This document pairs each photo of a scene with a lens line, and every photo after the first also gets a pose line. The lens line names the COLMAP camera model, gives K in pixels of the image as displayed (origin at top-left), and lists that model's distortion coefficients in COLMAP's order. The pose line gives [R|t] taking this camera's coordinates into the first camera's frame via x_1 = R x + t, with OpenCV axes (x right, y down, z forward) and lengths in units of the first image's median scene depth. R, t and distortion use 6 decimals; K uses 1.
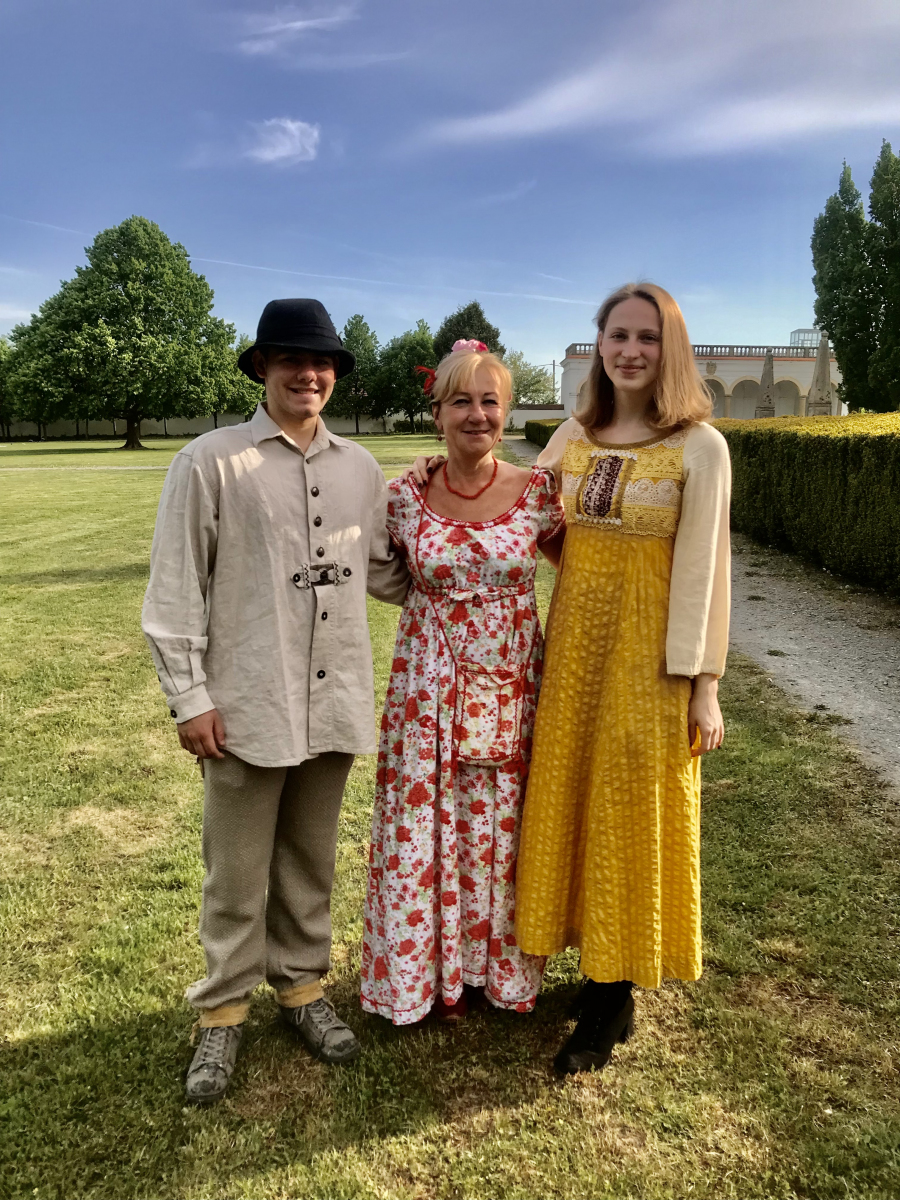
lens RADIAL K [[1007.3, 0, 441.2], [0, 1007.3, 594.5], [0, 0, 1]] dist [0.040878, -0.014421]
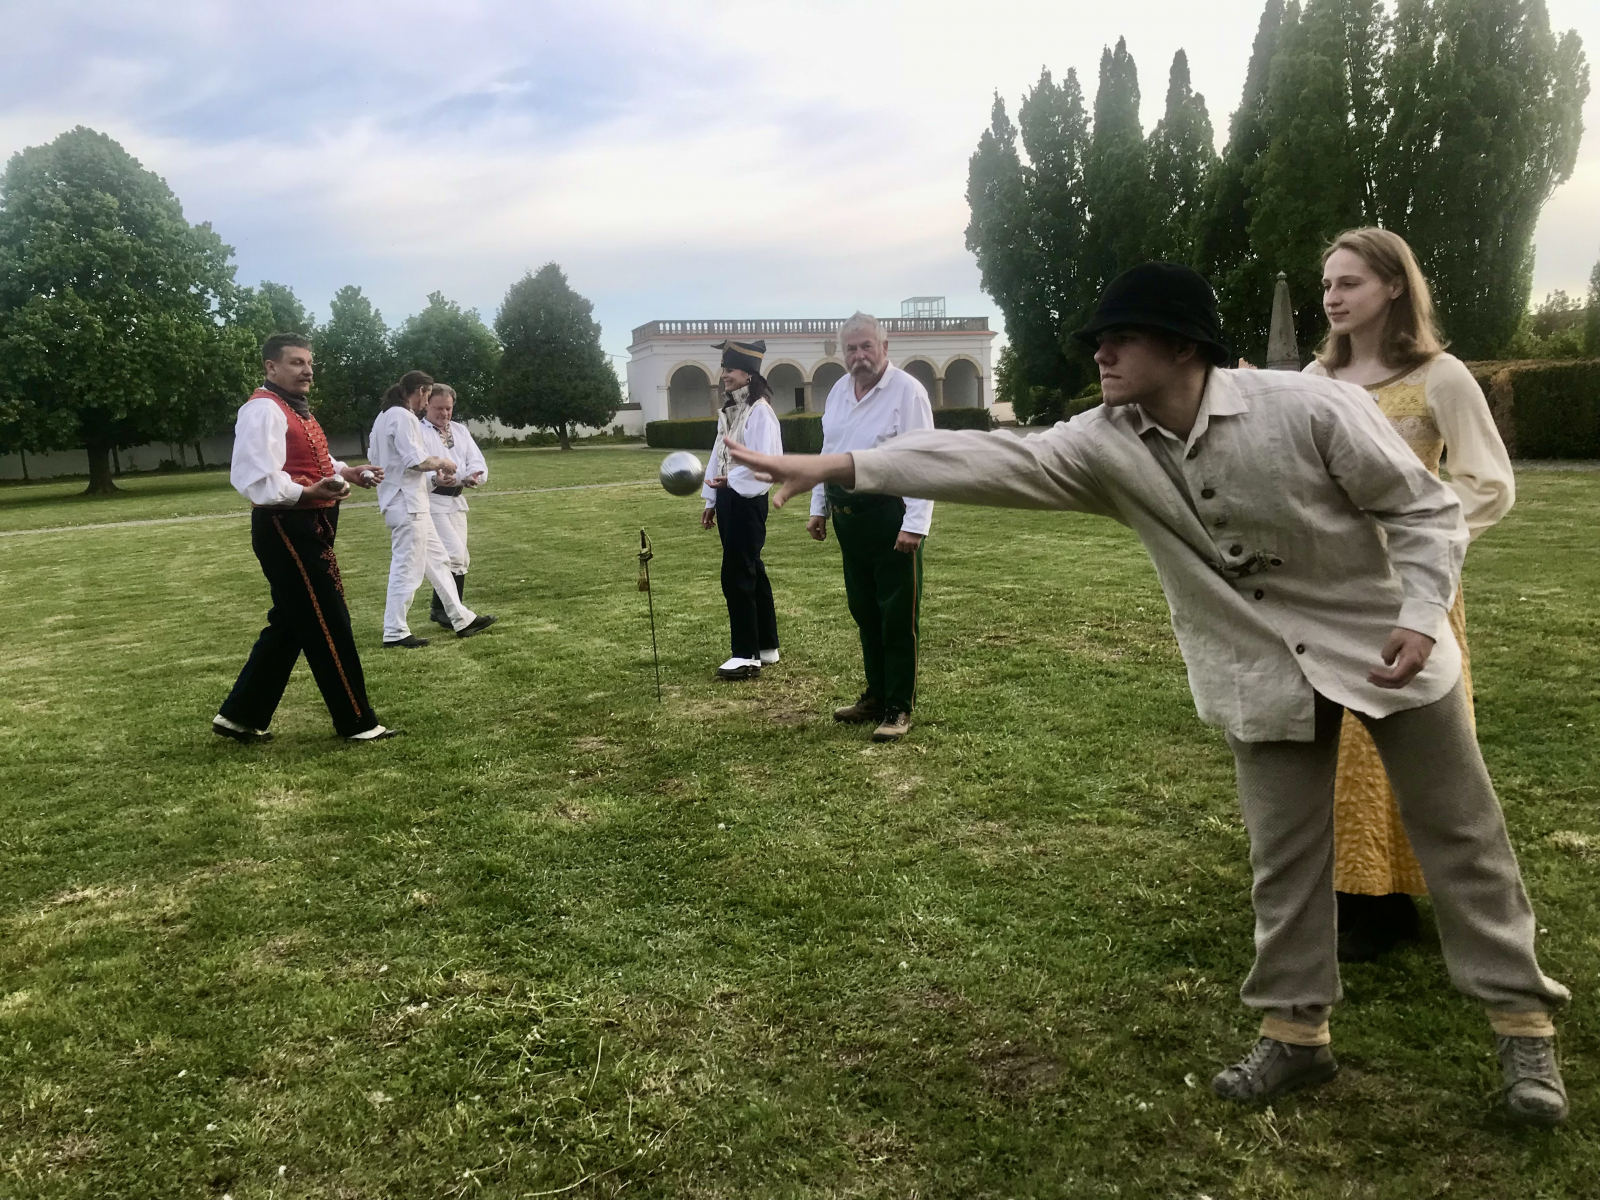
lens RADIAL K [[1343.0, 0, 802.9], [0, 1343.0, 587.6], [0, 0, 1]] dist [0.040878, -0.014421]
pose [[0.933329, -0.094920, 0.346248, -0.210938], [0.114178, 0.992822, -0.035602, -0.008924], [-0.340383, 0.072762, 0.937467, 0.079789]]
